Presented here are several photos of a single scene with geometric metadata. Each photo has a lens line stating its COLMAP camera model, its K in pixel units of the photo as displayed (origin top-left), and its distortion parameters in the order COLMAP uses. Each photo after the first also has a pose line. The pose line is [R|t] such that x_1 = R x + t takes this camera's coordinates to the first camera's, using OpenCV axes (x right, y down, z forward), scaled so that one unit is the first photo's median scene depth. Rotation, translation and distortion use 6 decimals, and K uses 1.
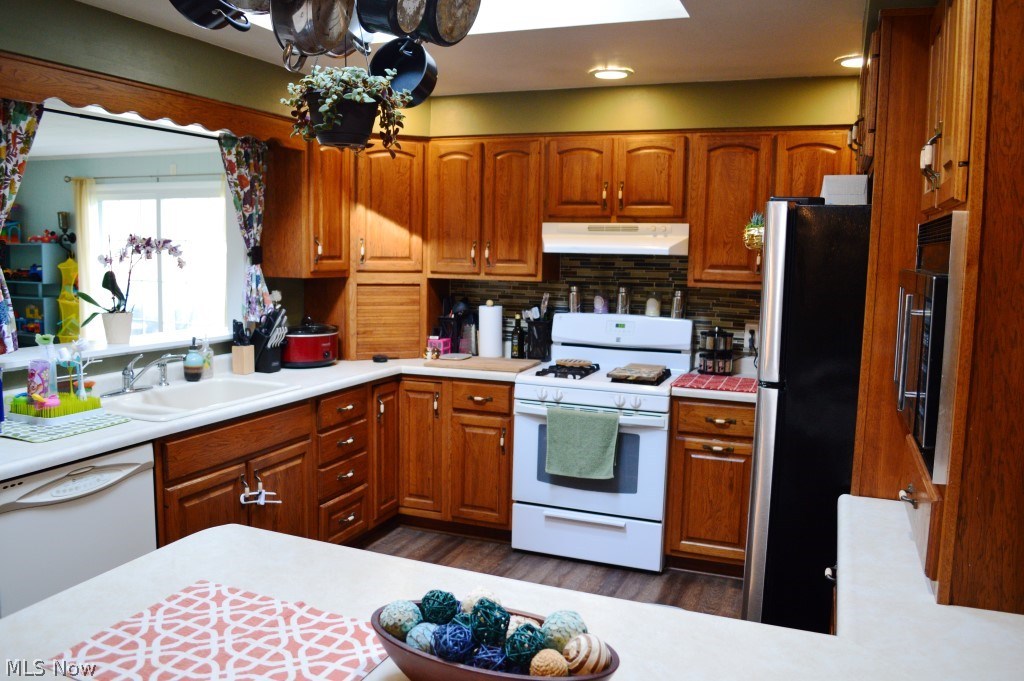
lens RADIAL K [[812.2, 0, 512.0], [0, 812.2, 340.5], [0, 0, 1]] dist [-0.082206, 0.000748]
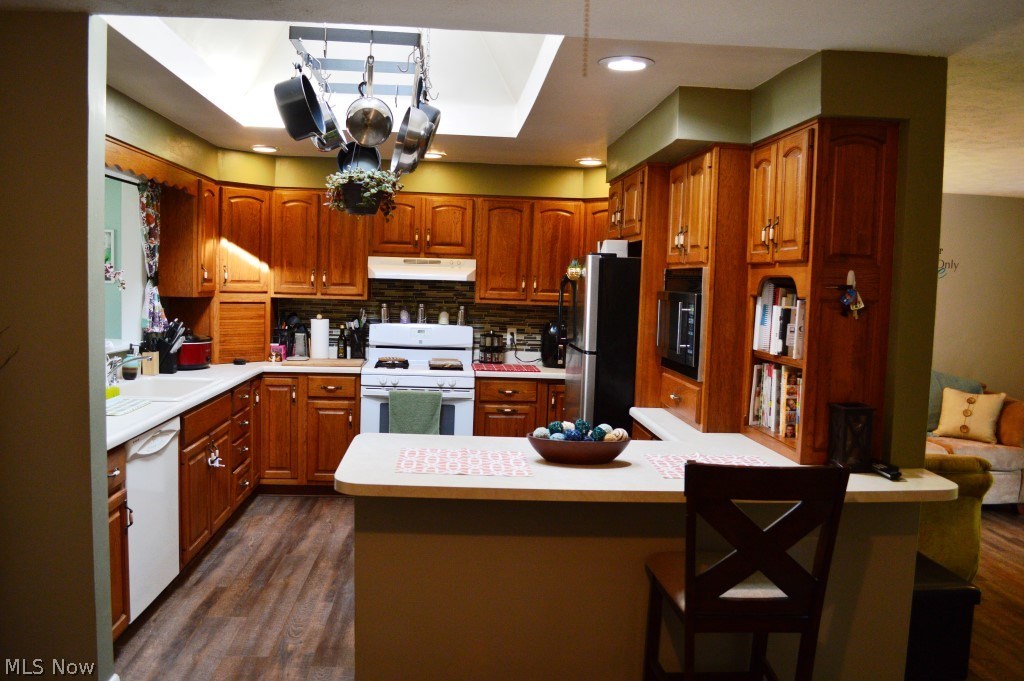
lens RADIAL K [[812.2, 0, 512.0], [0, 812.2, 340.5], [0, 0, 1]] dist [-0.082206, 0.000748]
pose [[0.896885, -0.022948, 0.441668, -0.355549], [0.034748, 0.999222, -0.018645, 0.029173], [-0.440896, 0.032069, 0.896985, -0.319245]]
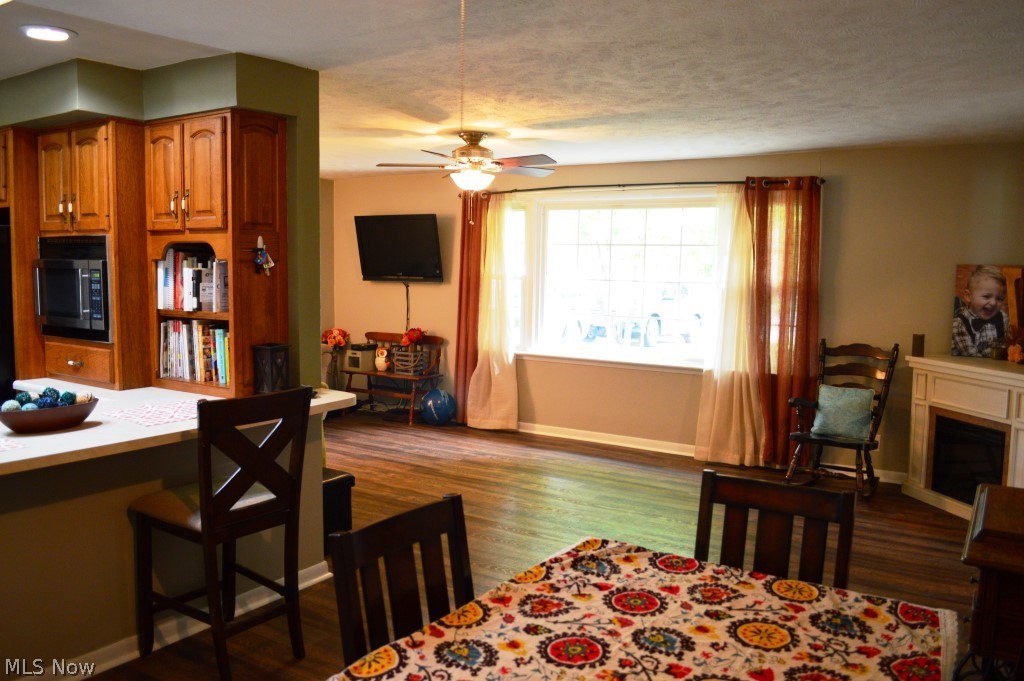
lens RADIAL K [[812.2, 0, 512.0], [0, 812.2, 340.5], [0, 0, 1]] dist [-0.082206, 0.000748]
pose [[0.184704, -0.111963, 0.976396, -0.578568], [0.102363, 0.990278, 0.094190, 0.022724], [-0.977449, 0.082549, 0.194369, -0.249716]]
